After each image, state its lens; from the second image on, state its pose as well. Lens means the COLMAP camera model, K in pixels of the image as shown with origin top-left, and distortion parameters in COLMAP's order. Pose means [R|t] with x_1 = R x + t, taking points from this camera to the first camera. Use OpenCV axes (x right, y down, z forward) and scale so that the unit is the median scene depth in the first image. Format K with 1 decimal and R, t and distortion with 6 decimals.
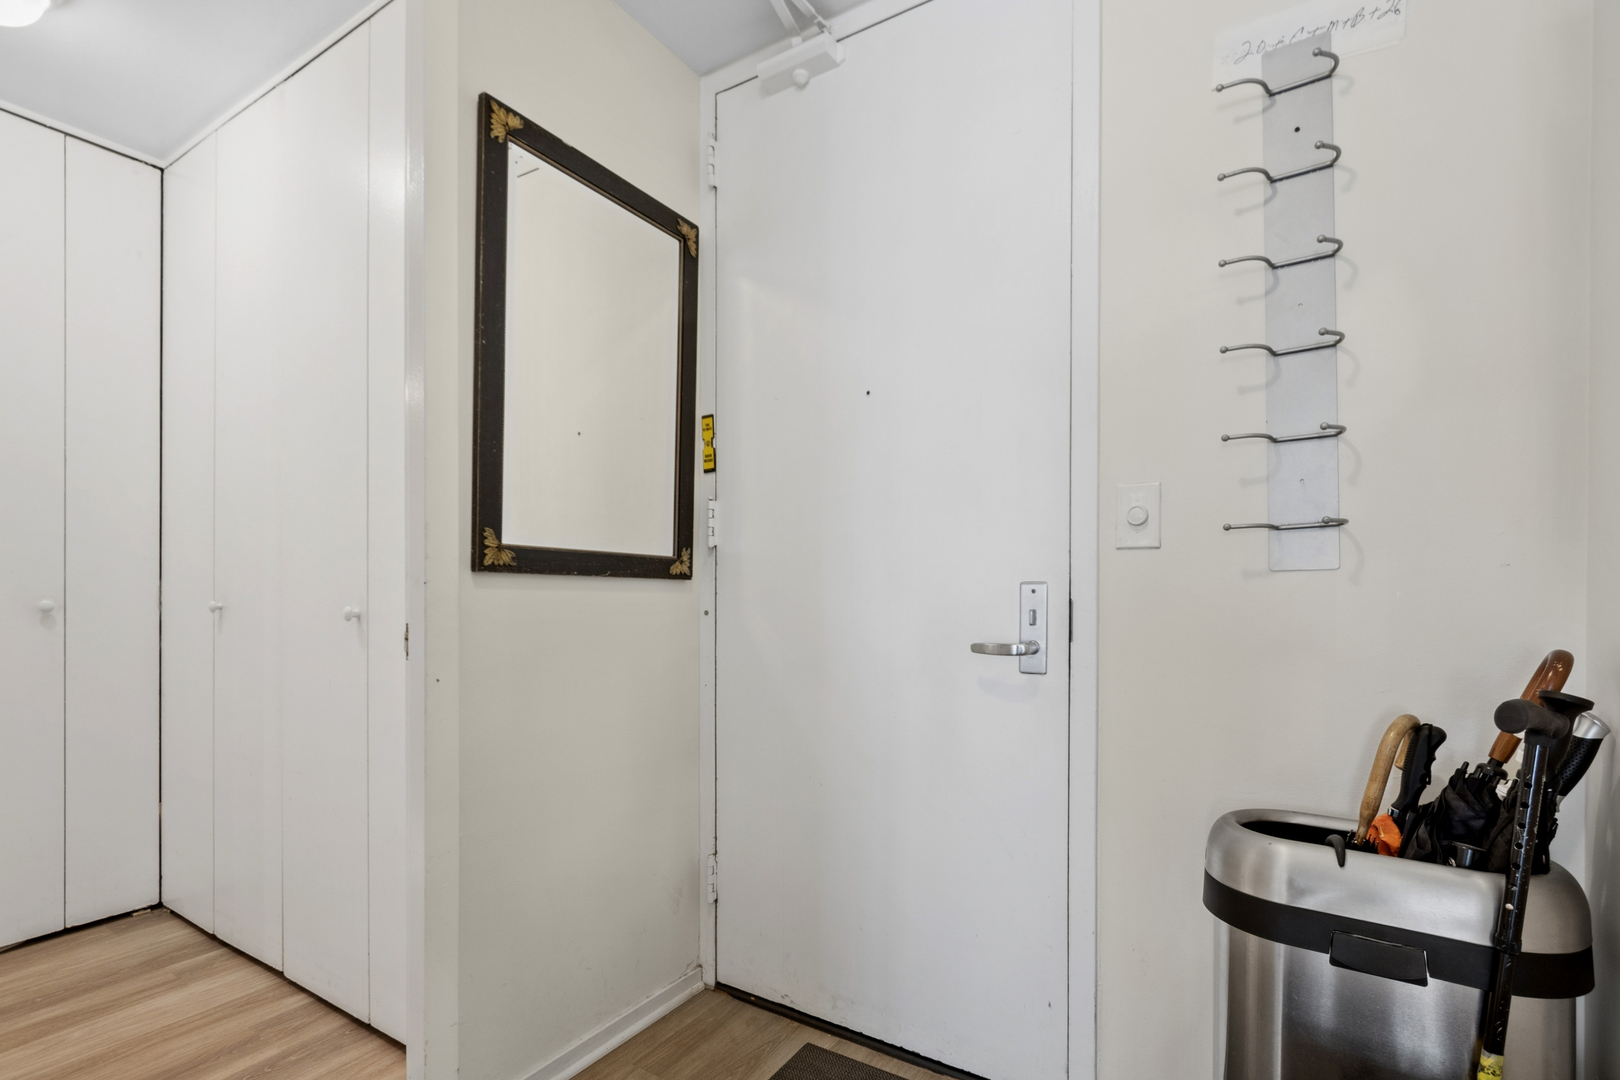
lens RADIAL K [[761.9, 0, 815.0], [0, 761.9, 599.1], [0, 0, 1]] dist [-0.000826, -0.007420]
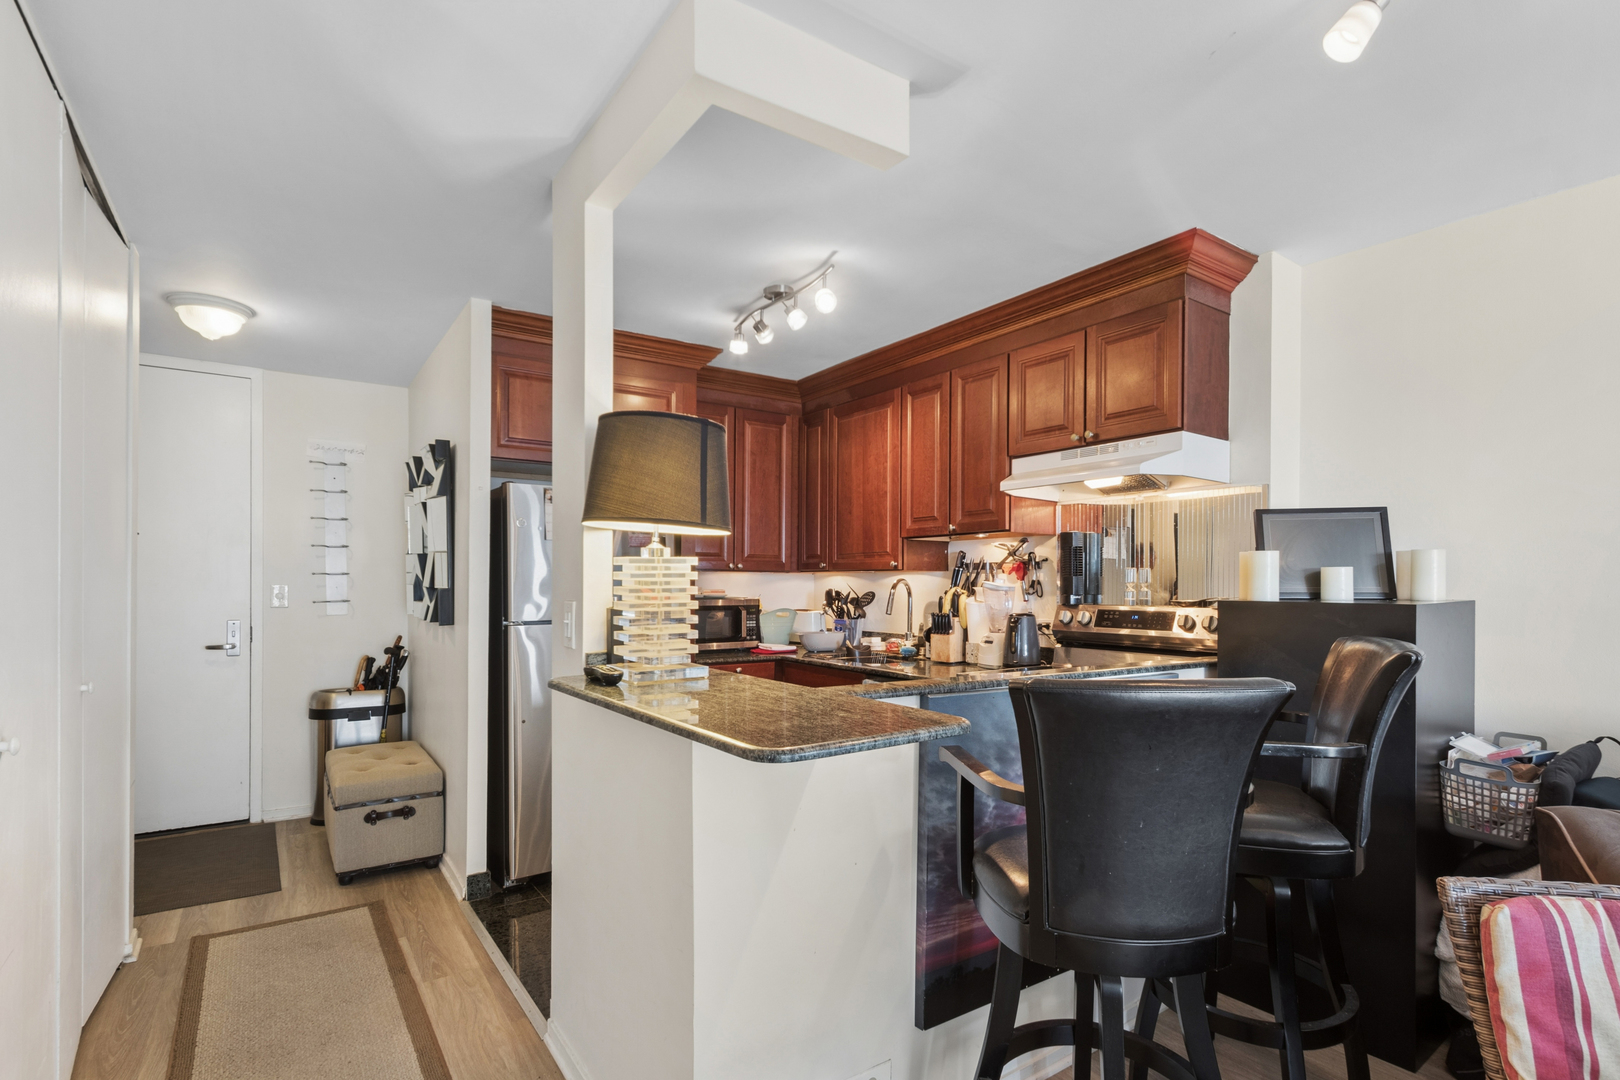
lens RADIAL K [[793.4, 0, 809.8], [0, 793.4, 580.4], [0, 0, 1]] dist [0.001730, 0.001450]
pose [[0.405857, -0.005721, 0.913919, -1.855560], [0.004311, 0.999981, 0.004346, -0.215612], [-0.913926, 0.002176, 0.405874, -2.522340]]
